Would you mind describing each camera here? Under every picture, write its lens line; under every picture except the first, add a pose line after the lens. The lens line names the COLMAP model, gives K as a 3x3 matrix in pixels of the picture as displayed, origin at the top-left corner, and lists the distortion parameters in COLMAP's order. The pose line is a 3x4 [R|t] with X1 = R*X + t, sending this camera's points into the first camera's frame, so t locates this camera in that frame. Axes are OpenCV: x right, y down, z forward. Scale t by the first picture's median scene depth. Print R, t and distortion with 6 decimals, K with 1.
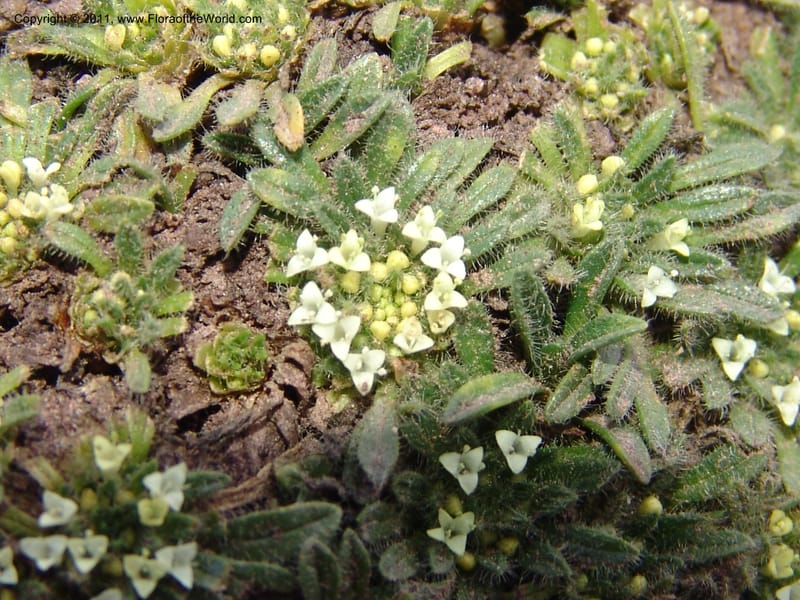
lens RADIAL K [[2004.8, 0, 400.0], [0, 2004.8, 300.0], [0, 0, 1]] dist [-0.157335, -0.143927]
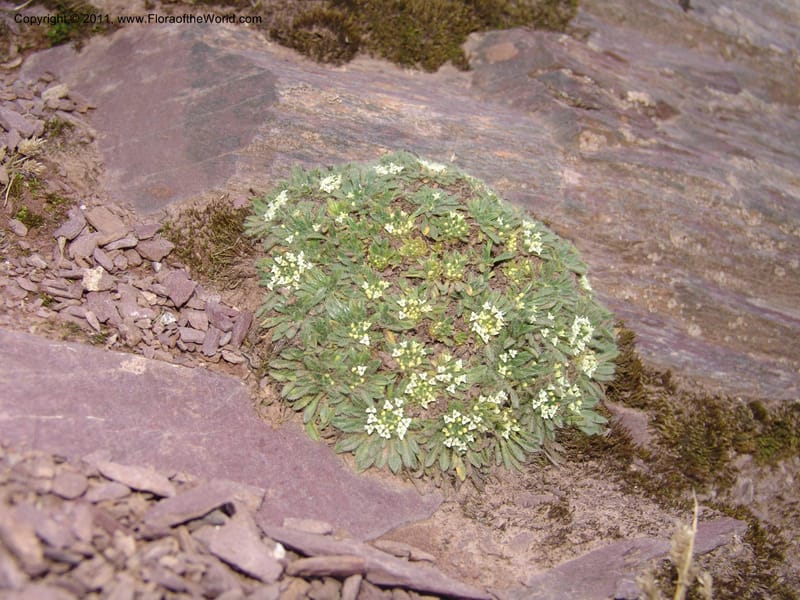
lens RADIAL K [[1003.3, 0, 400.0], [0, 1003.3, 300.0], [0, 0, 1]] dist [-0.166950, 0.181154]
pose [[0.951483, -0.044819, 0.304419, -0.971210], [0.051369, 0.998588, -0.013535, -0.039160], [-0.303383, 0.028516, 0.952442, -1.305715]]
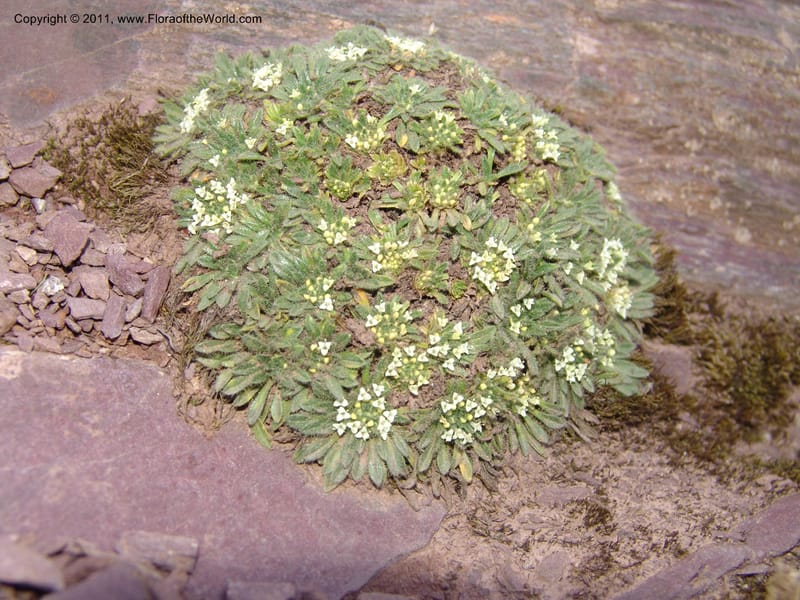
lens RADIAL K [[1003.3, 0, 400.0], [0, 1003.3, 300.0], [0, 0, 1]] dist [-0.166950, 0.181154]
pose [[0.936265, -0.142847, 0.320941, -0.759591], [0.098677, 0.983751, 0.149990, -0.232336], [-0.337151, -0.108761, 0.935147, -0.647878]]
